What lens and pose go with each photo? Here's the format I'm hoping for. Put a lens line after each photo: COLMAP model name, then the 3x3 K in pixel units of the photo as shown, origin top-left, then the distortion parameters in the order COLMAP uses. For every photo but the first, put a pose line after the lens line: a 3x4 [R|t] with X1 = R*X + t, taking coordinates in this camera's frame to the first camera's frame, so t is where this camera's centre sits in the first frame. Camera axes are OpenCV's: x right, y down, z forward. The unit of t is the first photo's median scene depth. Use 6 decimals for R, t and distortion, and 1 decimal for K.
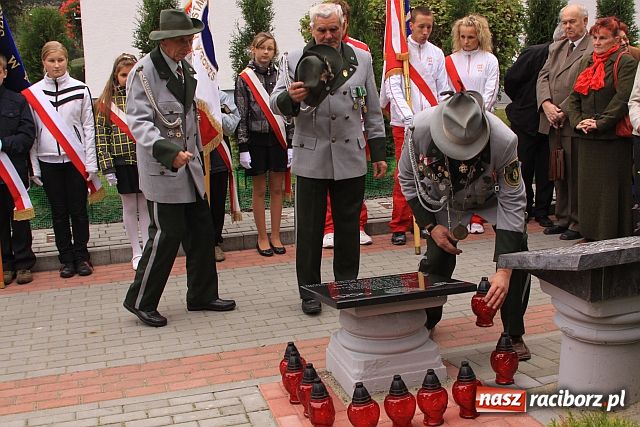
lens RADIAL K [[1008.5, 0, 320.0], [0, 1008.5, 213.5], [0, 0, 1]] dist [-0.048954, 0.076304]
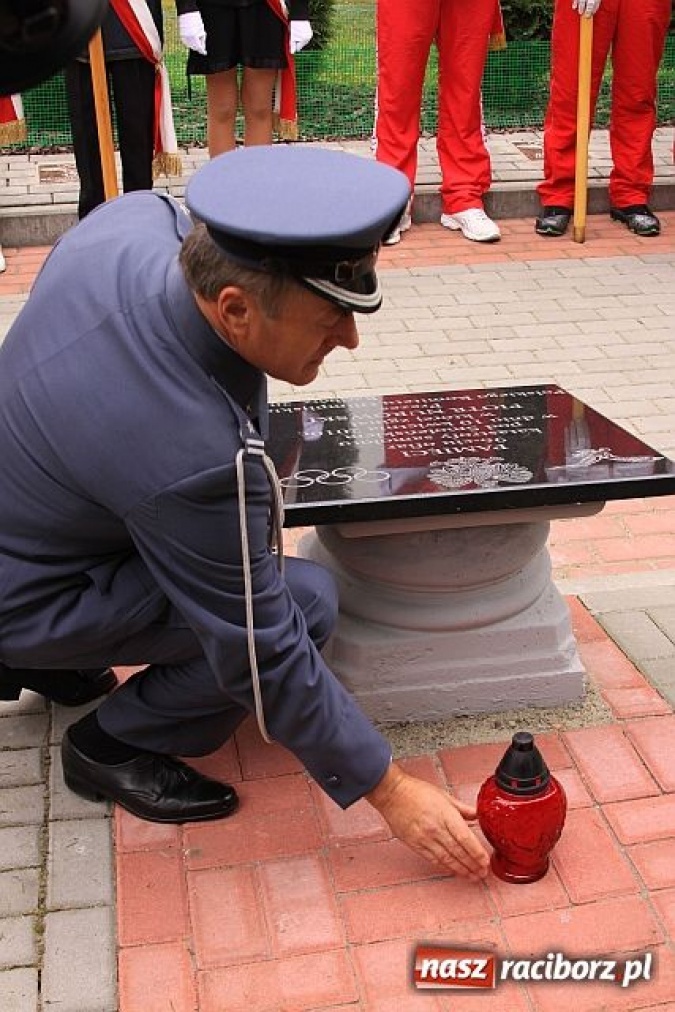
lens RADIAL K [[1532.5, 0, 337.5], [0, 1532.5, 506.0], [0, 0, 1]] dist [-0.086980, 0.120979]
pose [[0.993385, 0.087393, -0.074487, 0.049634], [-0.064727, 0.961961, 0.265407, -0.034244], [0.094848, -0.258830, 0.961255, 0.323986]]
